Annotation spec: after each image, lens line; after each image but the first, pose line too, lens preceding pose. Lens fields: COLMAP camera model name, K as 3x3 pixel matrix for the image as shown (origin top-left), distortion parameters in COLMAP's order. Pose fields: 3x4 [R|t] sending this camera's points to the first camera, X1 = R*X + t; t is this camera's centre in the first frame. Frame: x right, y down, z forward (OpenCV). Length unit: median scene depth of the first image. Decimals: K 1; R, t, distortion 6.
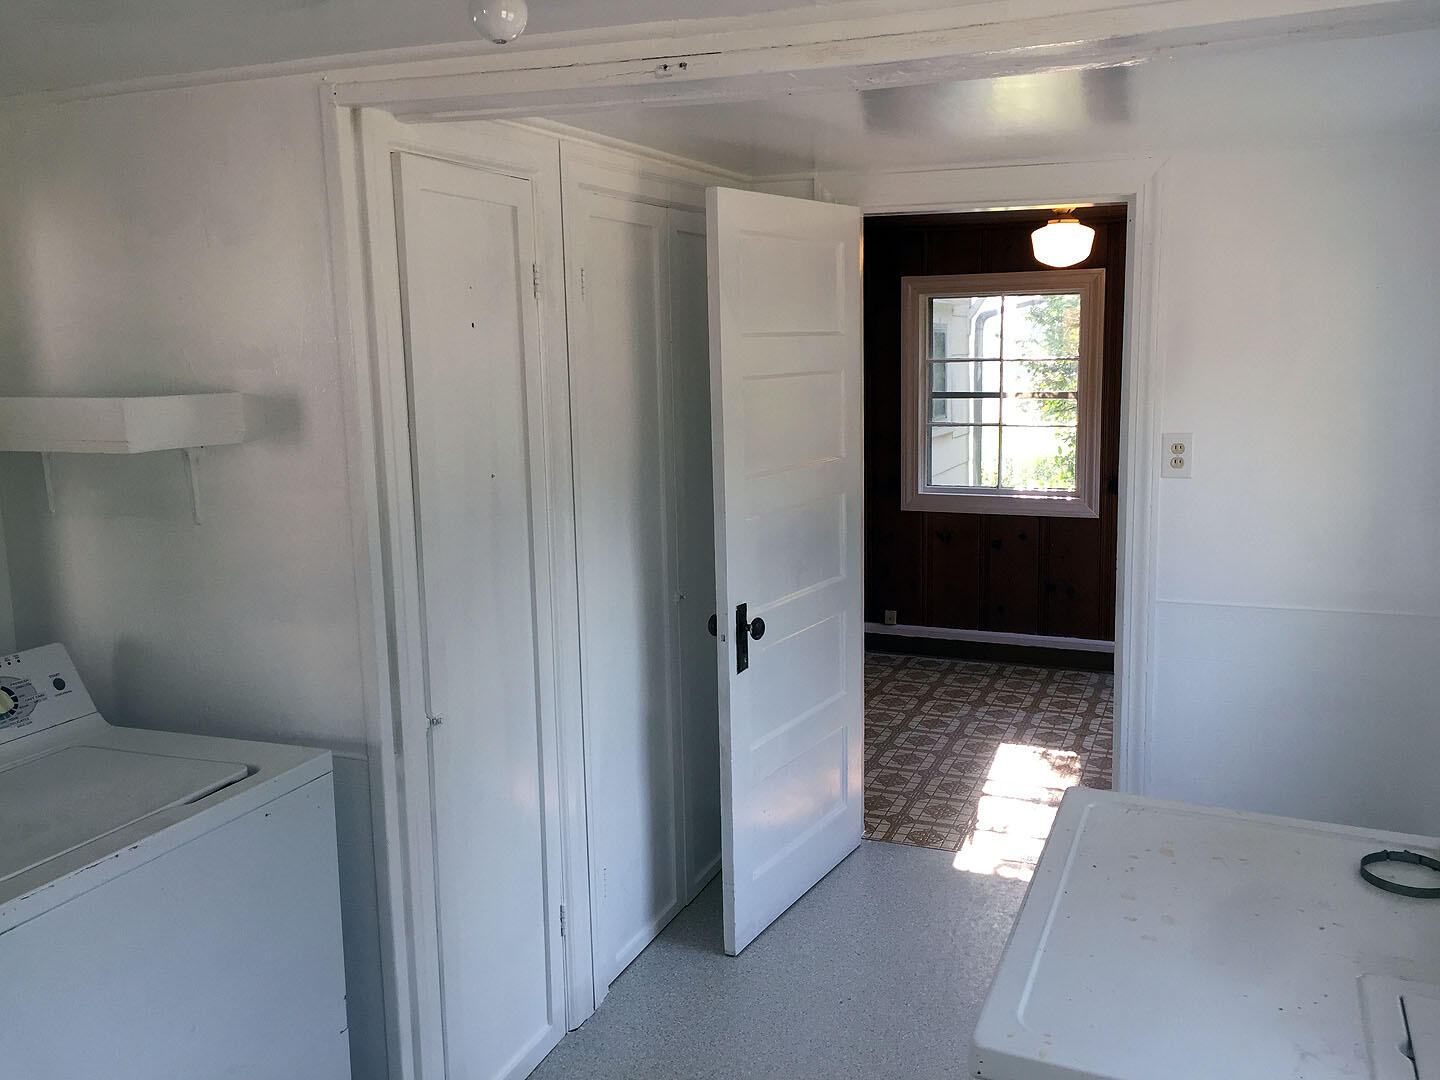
lens RADIAL K [[1240.2, 0, 722.1], [0, 1240.2, 540.0], [0, 0, 1]] dist [0.019972, 0.004866]
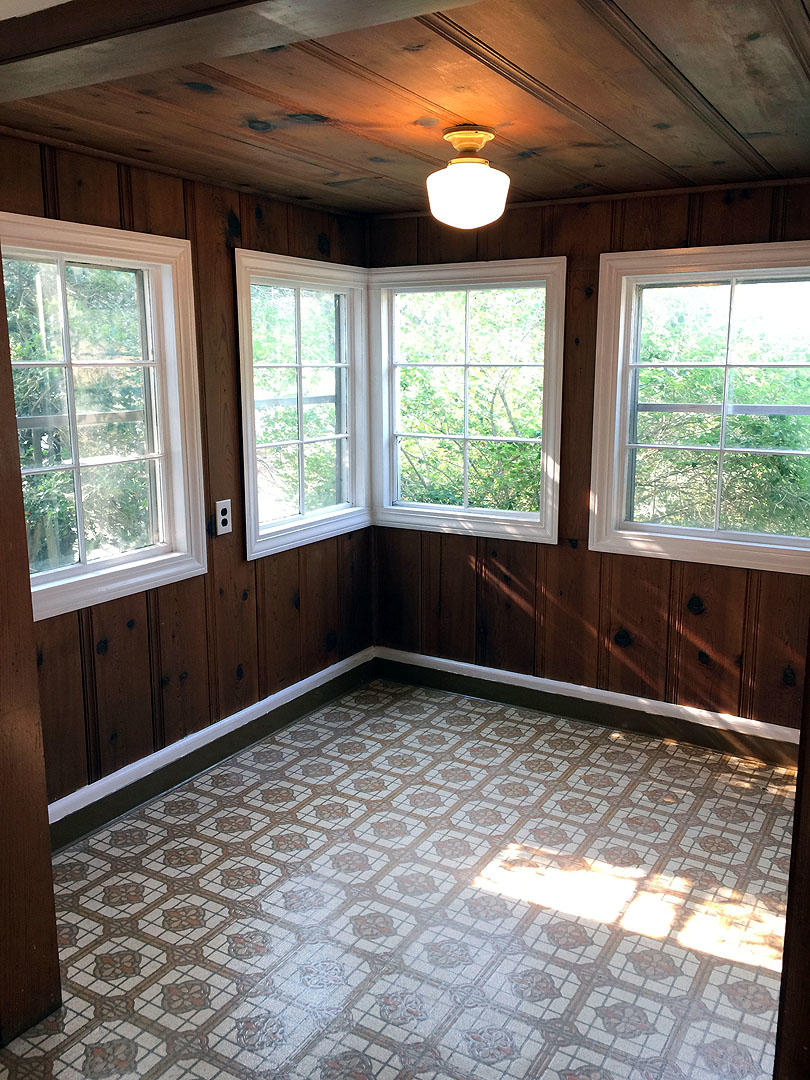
lens RADIAL K [[930.2, 0, 405.7], [0, 930.2, 538.3], [0, 0, 1]] dist [0.019972, 0.004866]
pose [[0.124669, -0.172639, 0.977064, -0.282003], [0.158380, 0.975582, 0.152168, -0.125373], [-0.979476, 0.135776, 0.148968, 0.940203]]
